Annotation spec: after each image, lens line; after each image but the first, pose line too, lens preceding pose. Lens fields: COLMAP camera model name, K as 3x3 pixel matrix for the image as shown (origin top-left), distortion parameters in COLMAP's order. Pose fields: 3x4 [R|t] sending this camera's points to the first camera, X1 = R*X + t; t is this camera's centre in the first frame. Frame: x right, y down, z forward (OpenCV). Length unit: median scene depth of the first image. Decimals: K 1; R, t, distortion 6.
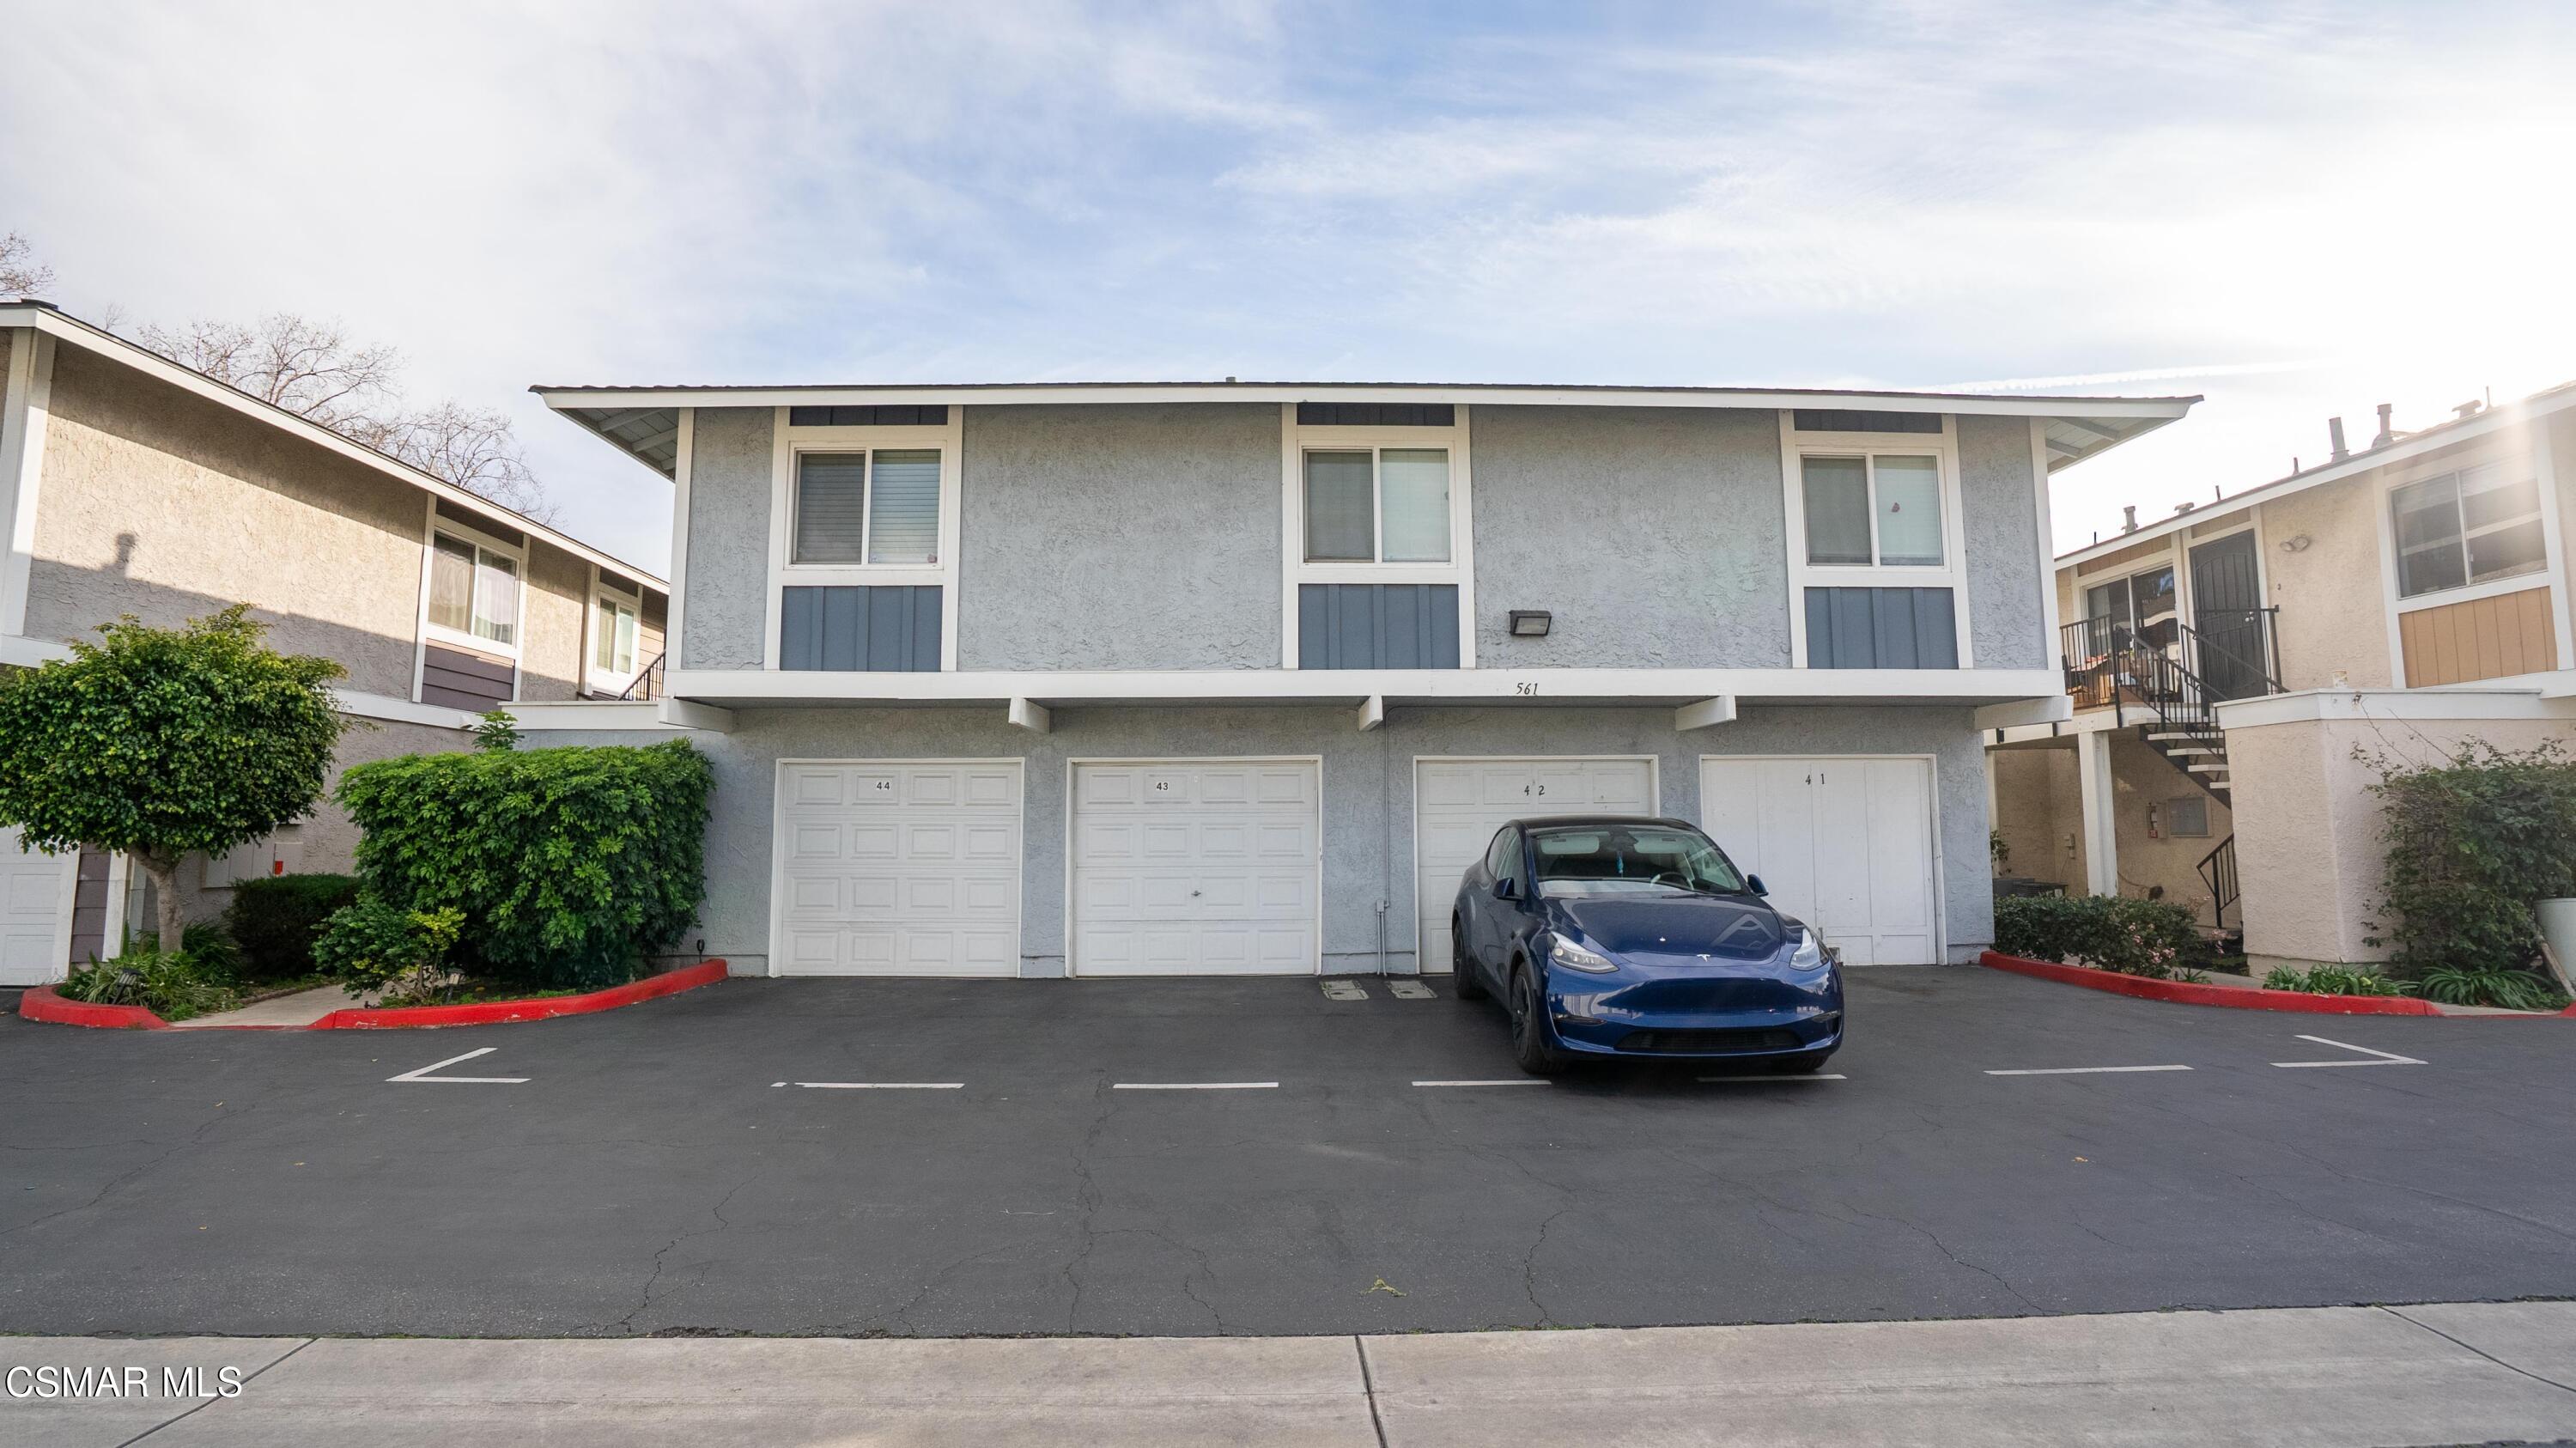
lens RADIAL K [[1220.4, 0, 1288.0], [0, 1220.4, 724.0], [0, 0, 1]] dist [-0.065975, 0.000261]
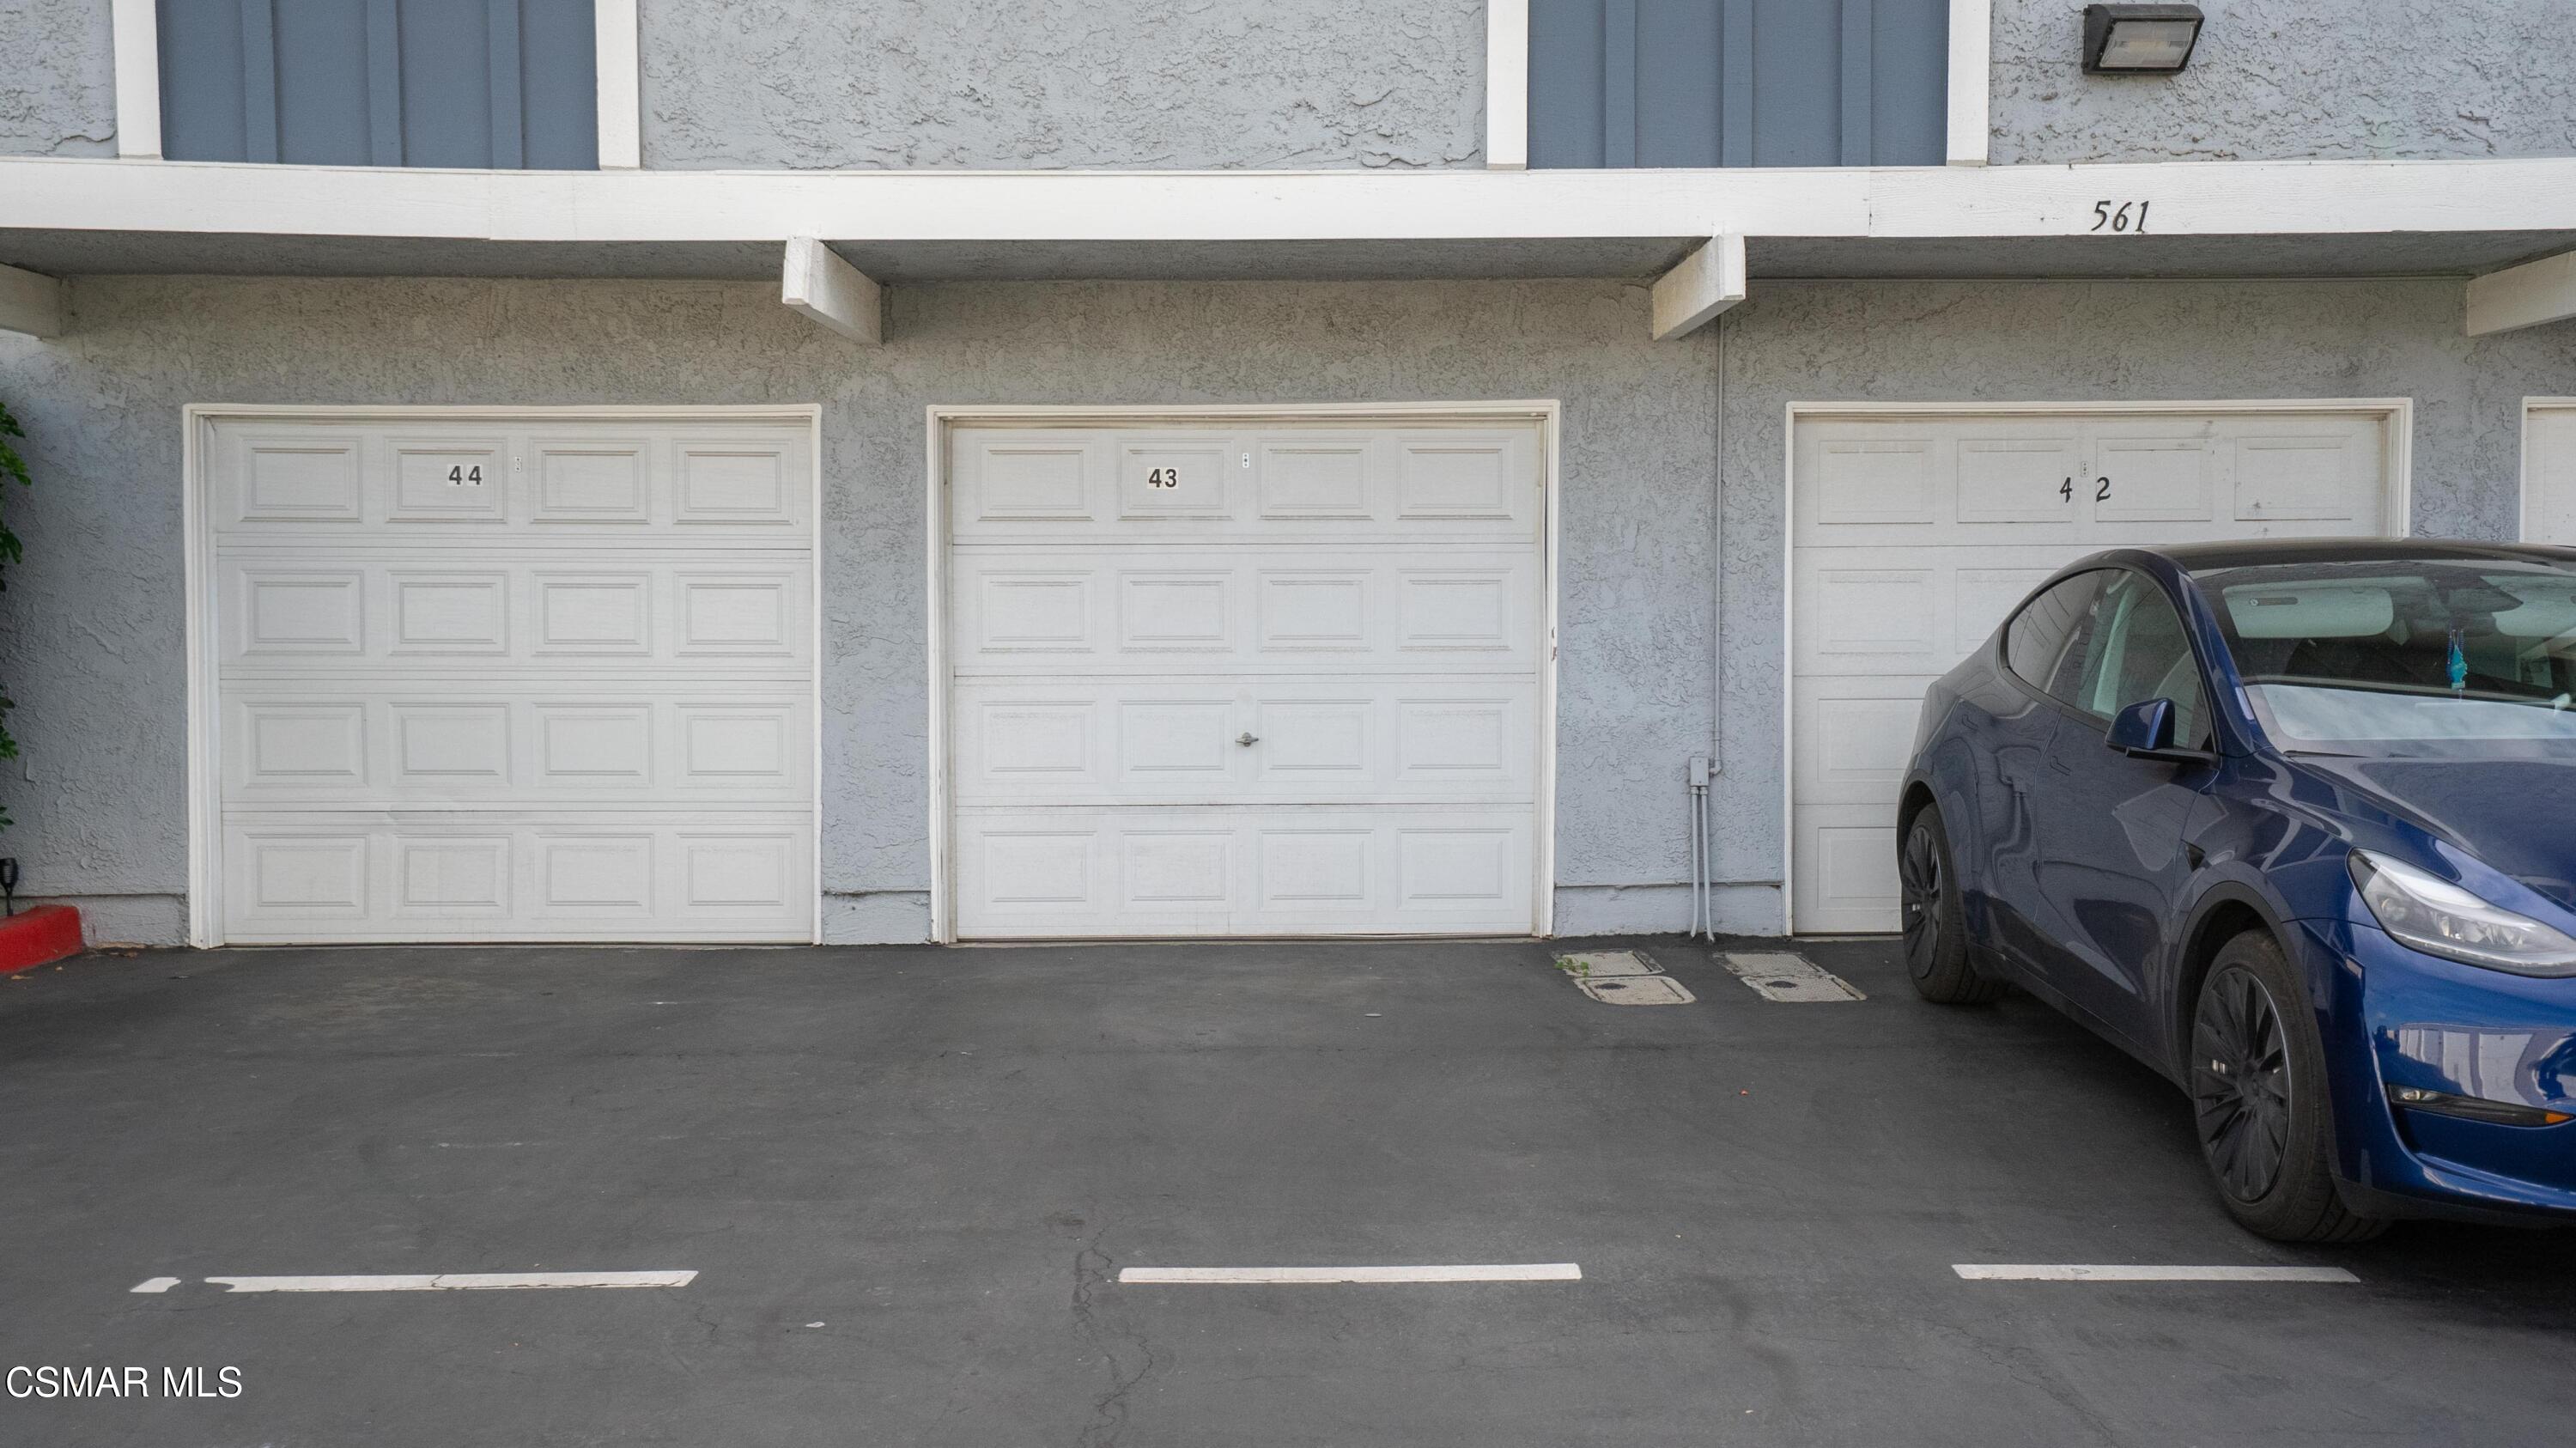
lens RADIAL K [[2383.5, 0, 1288.0], [0, 2383.5, 724.0], [0, 0, 1]] dist [0.055956, -0.002534]
pose [[0.999982, 0.002180, -0.005604, -0.059951], [-0.001432, 0.991486, 0.130202, 0.030366], [0.005840, -0.130191, 0.991472, 0.213087]]
